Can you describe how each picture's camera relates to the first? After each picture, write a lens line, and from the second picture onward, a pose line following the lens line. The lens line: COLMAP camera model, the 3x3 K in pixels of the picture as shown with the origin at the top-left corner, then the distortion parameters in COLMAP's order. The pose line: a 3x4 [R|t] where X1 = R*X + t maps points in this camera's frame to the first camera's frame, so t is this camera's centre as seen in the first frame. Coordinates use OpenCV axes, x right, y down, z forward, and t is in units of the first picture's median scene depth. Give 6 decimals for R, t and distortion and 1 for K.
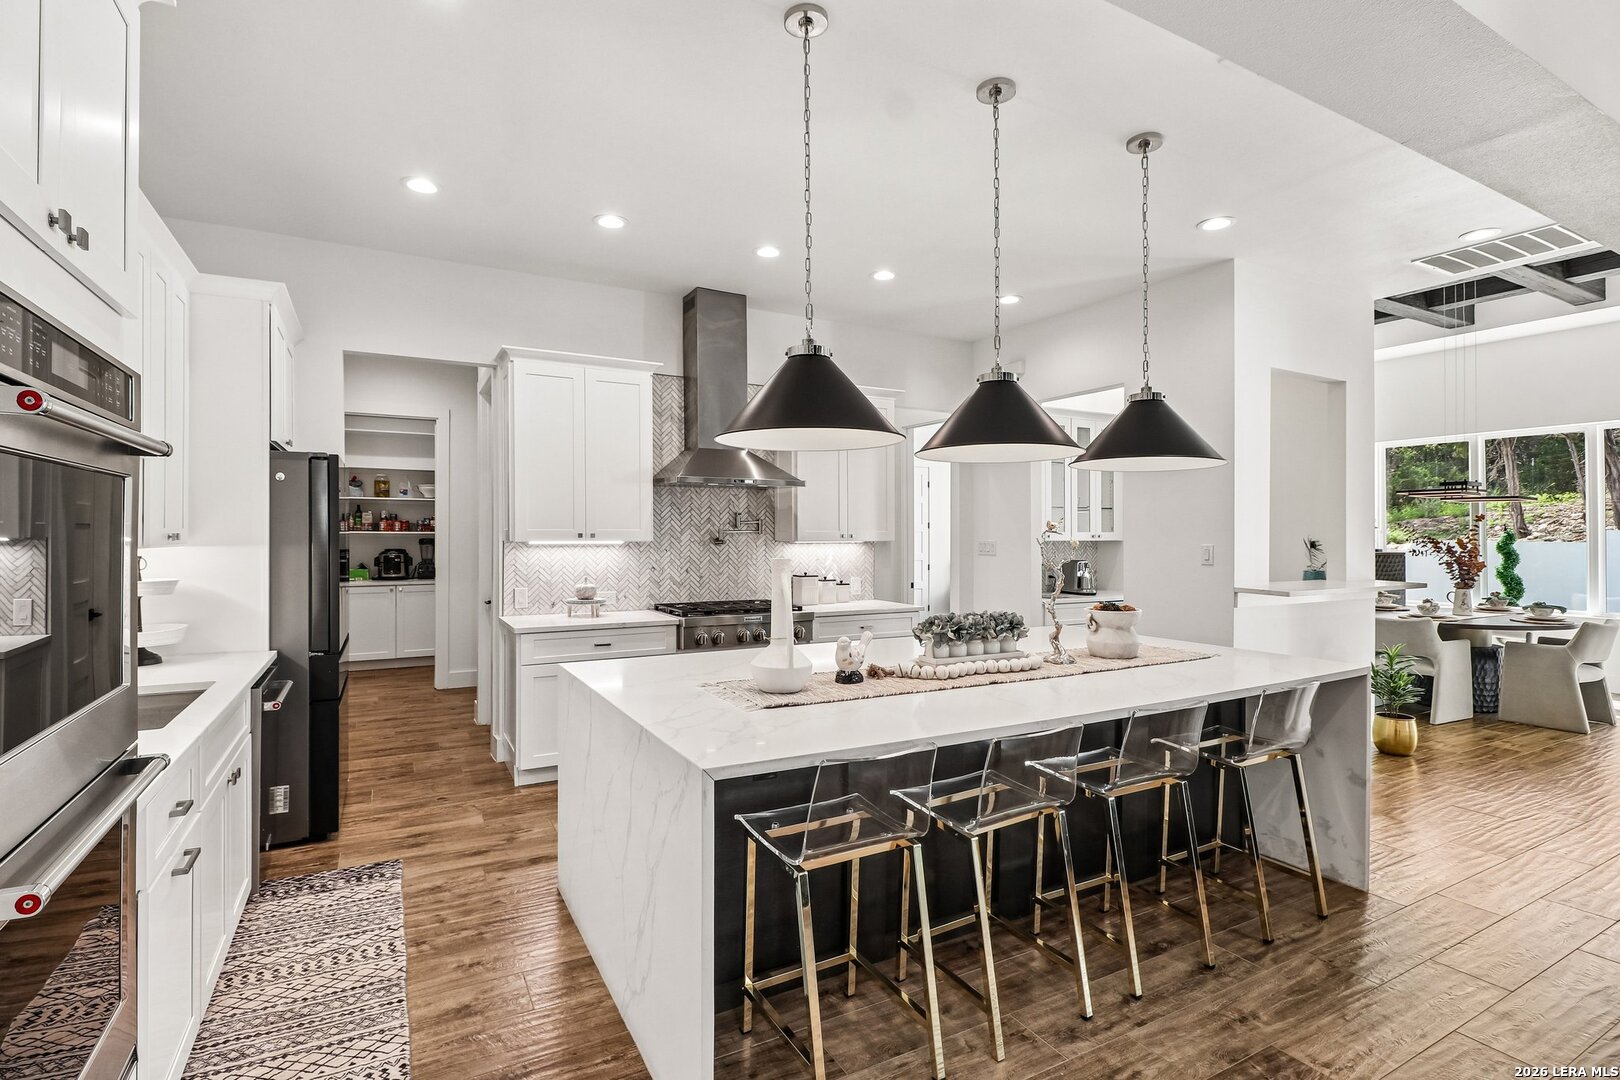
lens RADIAL K [[779.3, 0, 804.0], [0, 779.3, 520.6], [0, 0, 1]] dist [0.001535, -0.015772]
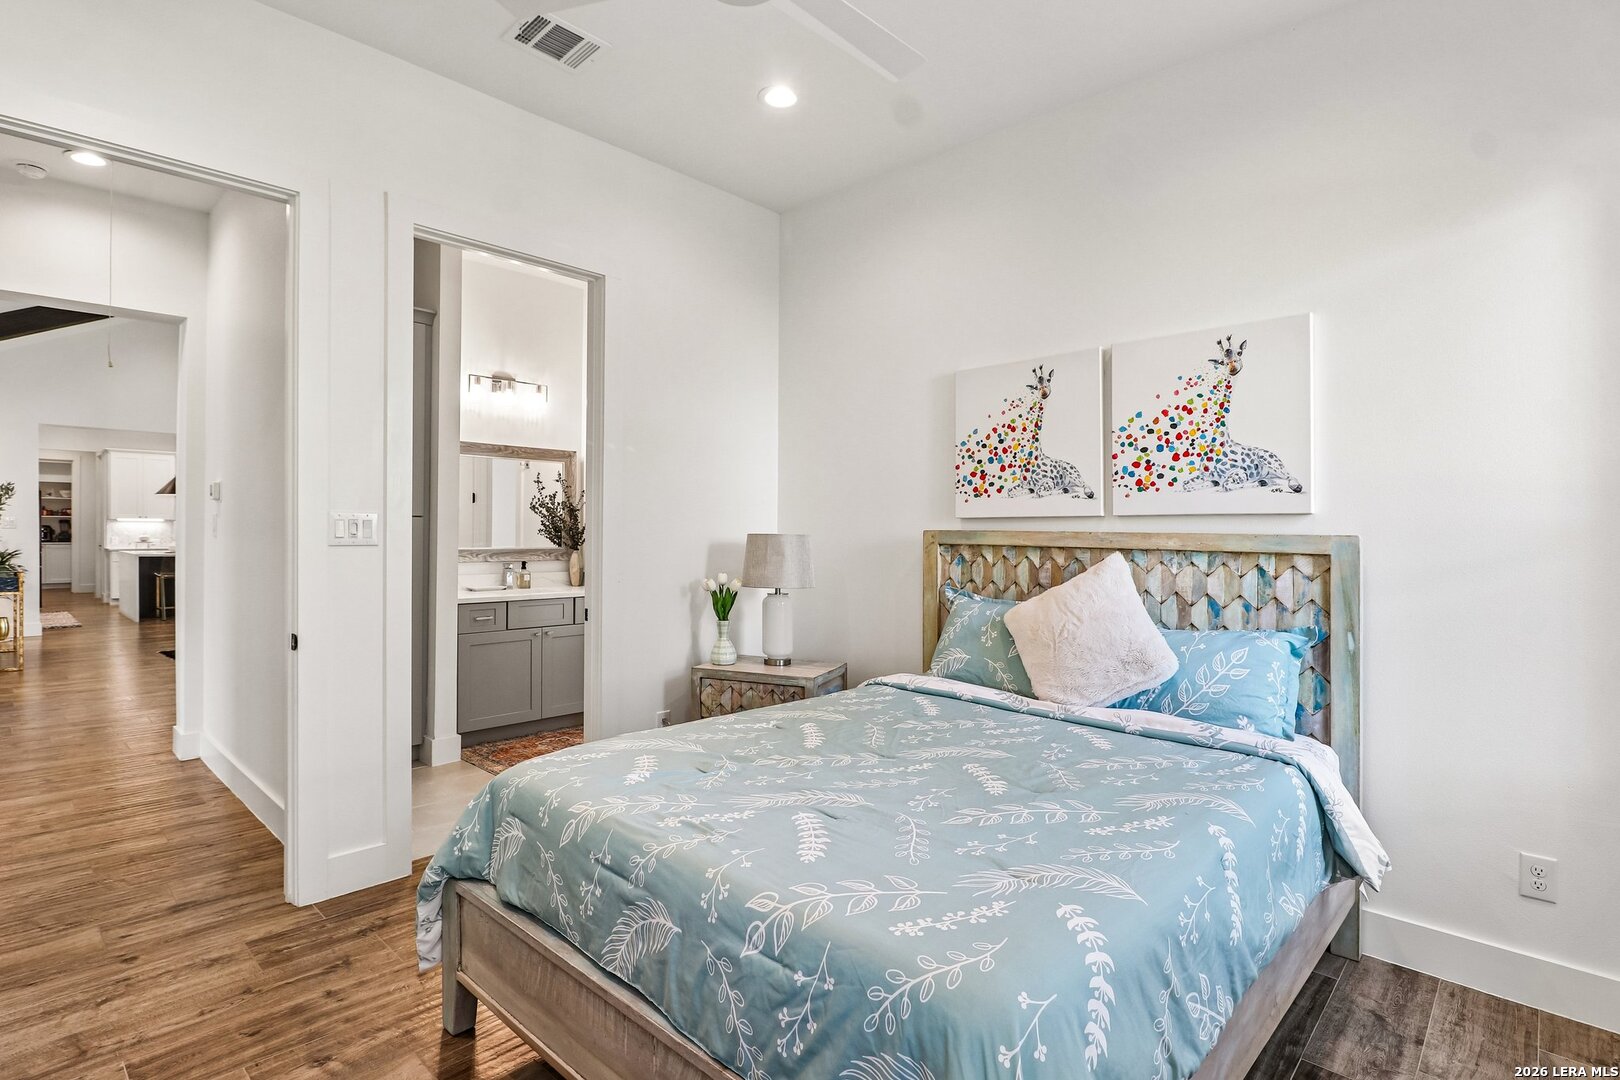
lens RADIAL K [[779.3, 0, 804.0], [0, 779.3, 520.6], [0, 0, 1]] dist [0.001535, -0.015772]
pose [[0.946218, 0.006336, 0.323468, 0.572408], [-0.009384, 0.999925, 0.007863, -0.005639], [-0.323394, -0.010475, 0.946207, -1.275303]]
